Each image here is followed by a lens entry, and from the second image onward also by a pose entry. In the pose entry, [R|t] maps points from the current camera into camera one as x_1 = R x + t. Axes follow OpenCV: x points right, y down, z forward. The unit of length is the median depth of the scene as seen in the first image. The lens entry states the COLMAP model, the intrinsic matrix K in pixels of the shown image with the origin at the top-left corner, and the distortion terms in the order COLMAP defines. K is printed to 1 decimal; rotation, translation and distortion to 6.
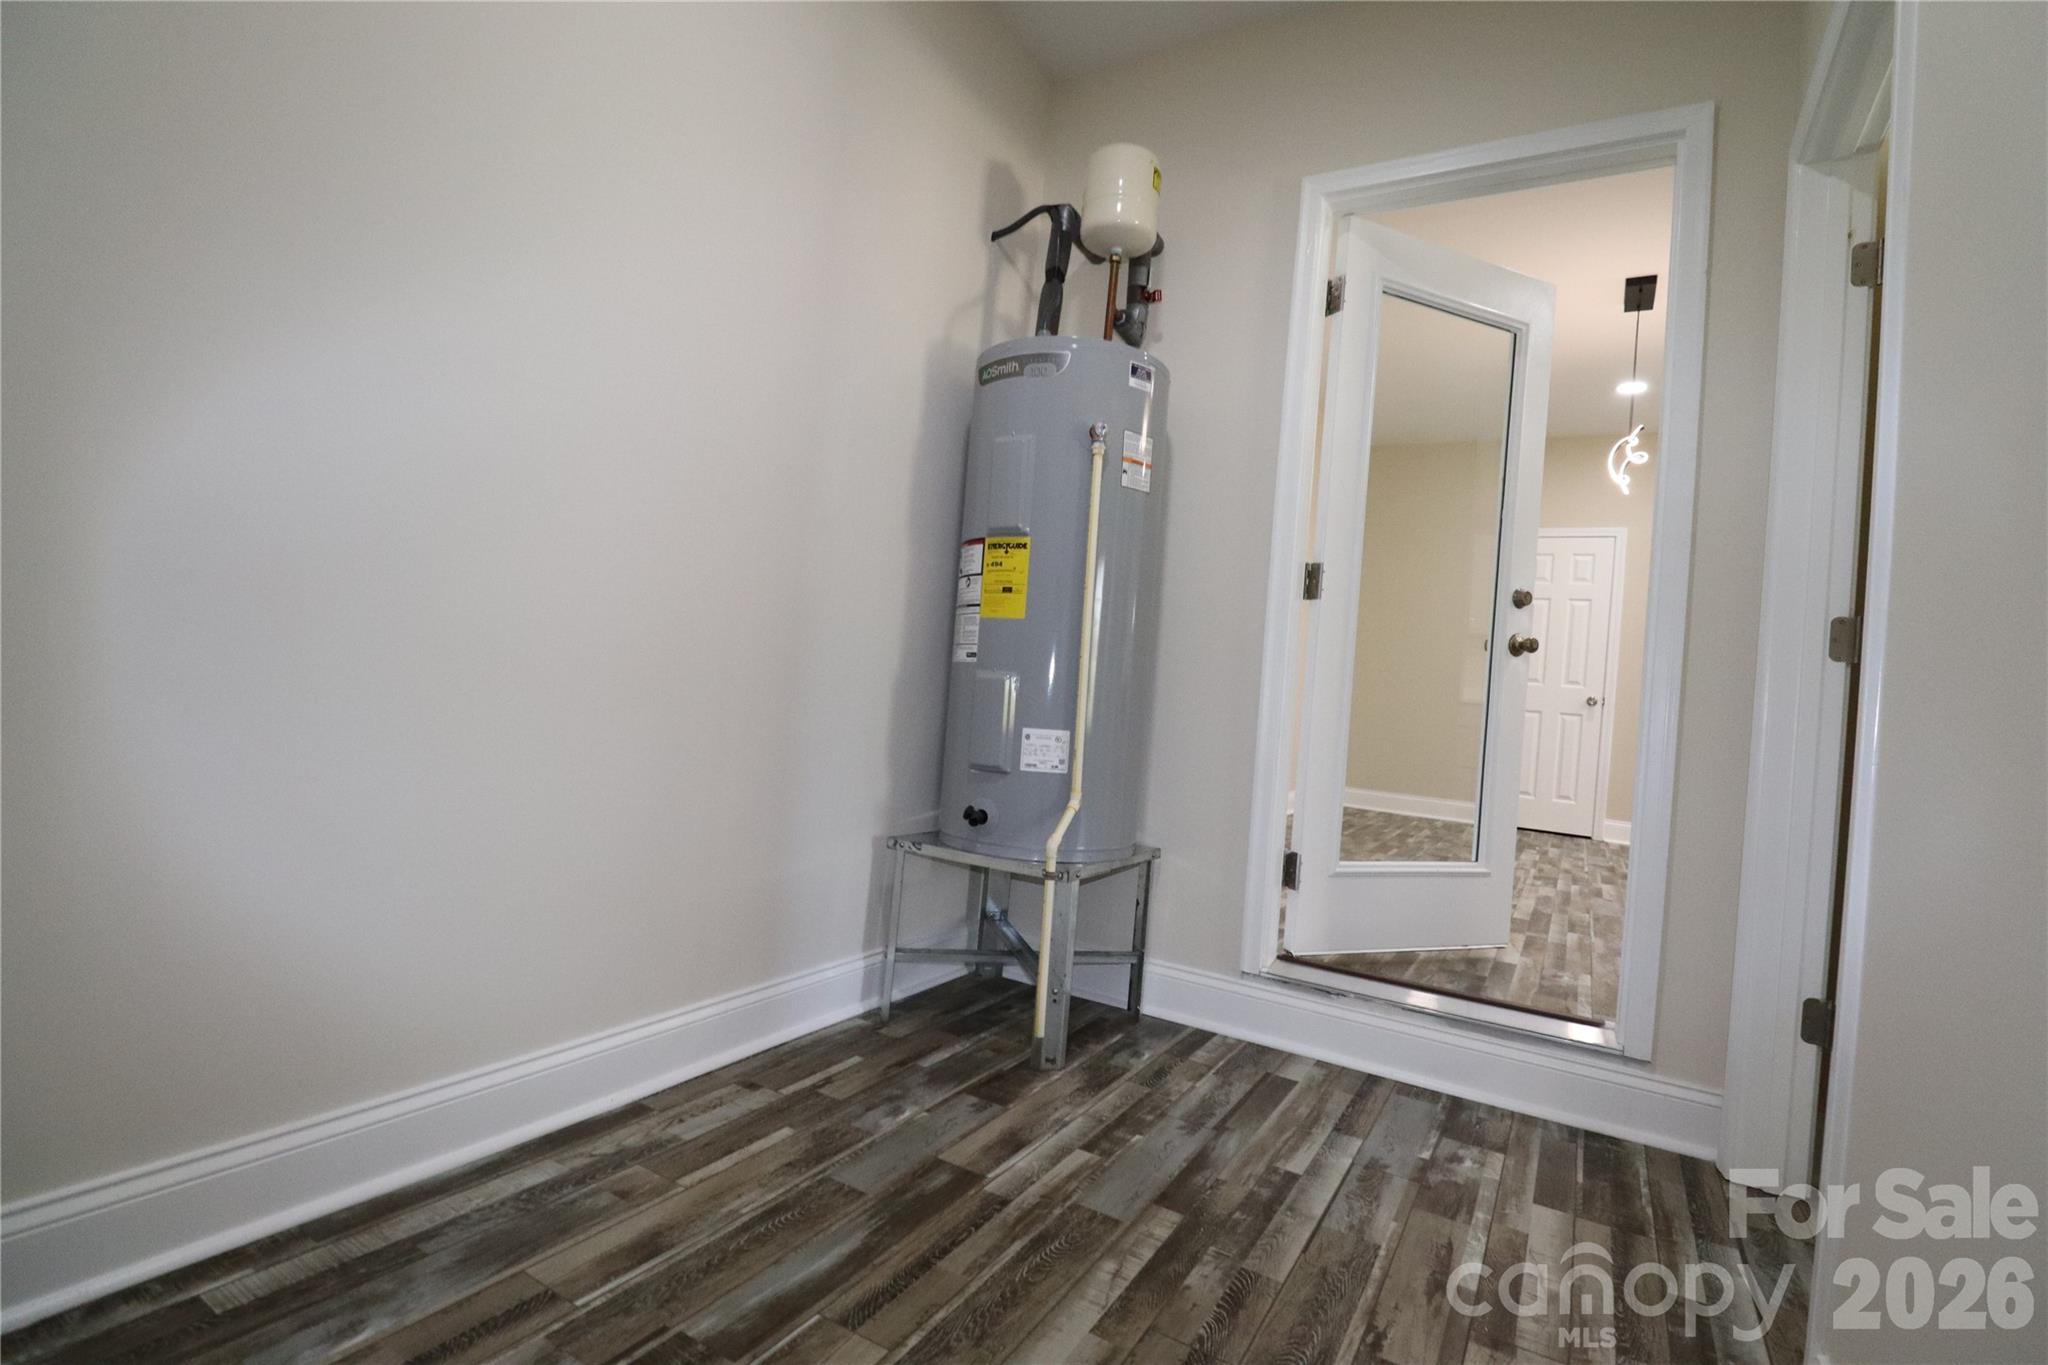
lens RADIAL K [[955.4, 0, 1031.7], [0, 955.4, 687.1], [0, 0, 1]] dist [-0.008962, -0.008131]
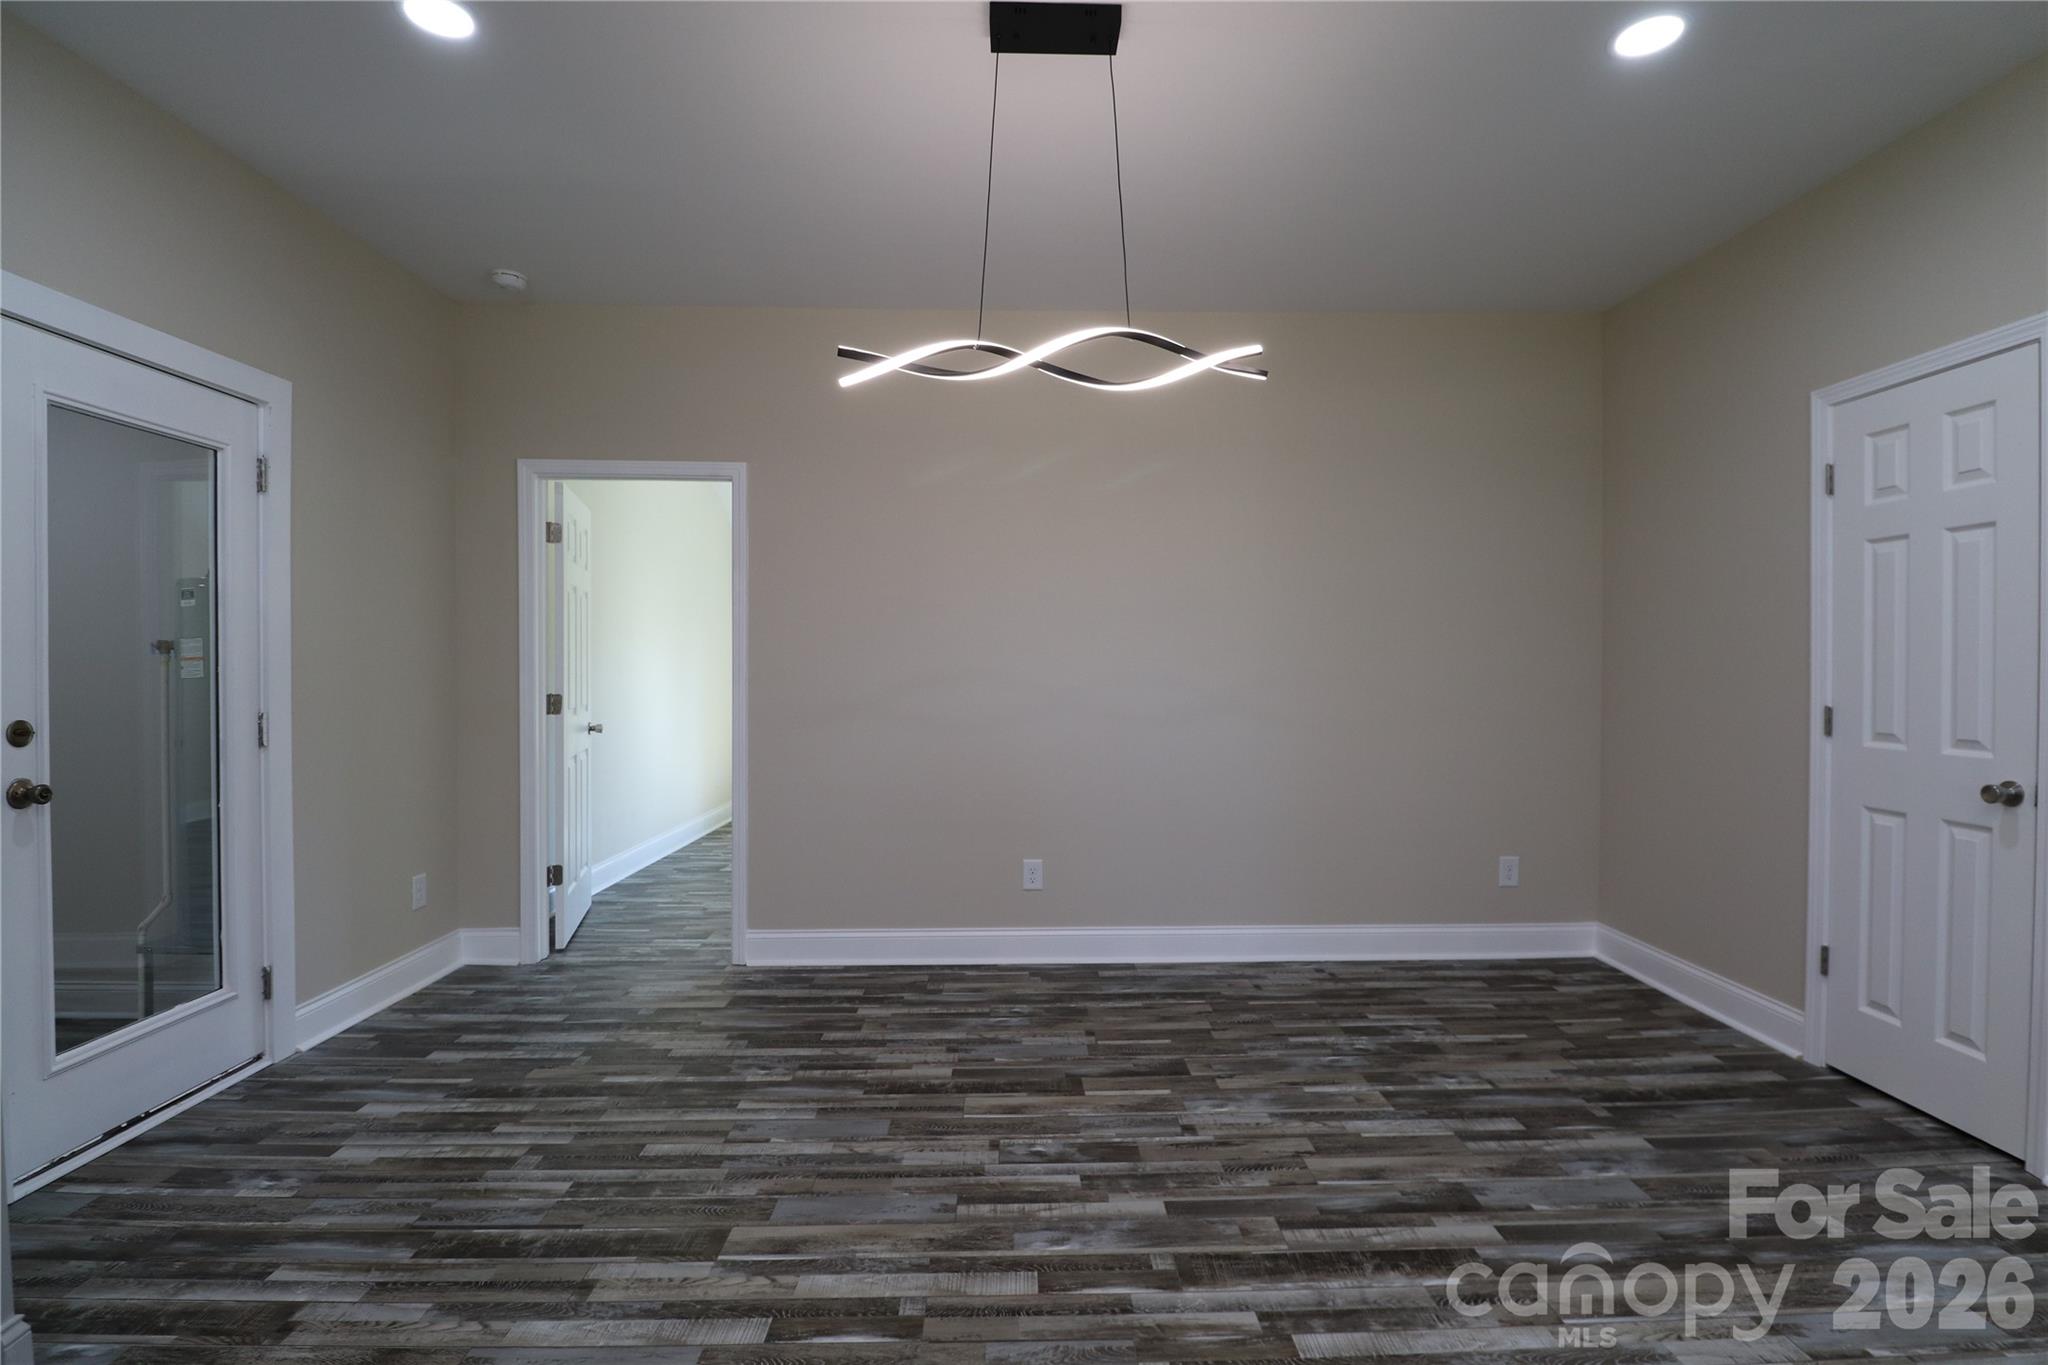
lens RADIAL K [[955.4, 0, 1040.1], [0, 955.4, 667.4], [0, 0, 1]] dist [-0.008962, -0.008131]
pose [[0.533712, -0.078439, -0.842021, 0.699931], [0.049495, 0.996880, -0.061493, -0.030658], [0.844217, -0.008856, 0.535929, 0.483869]]
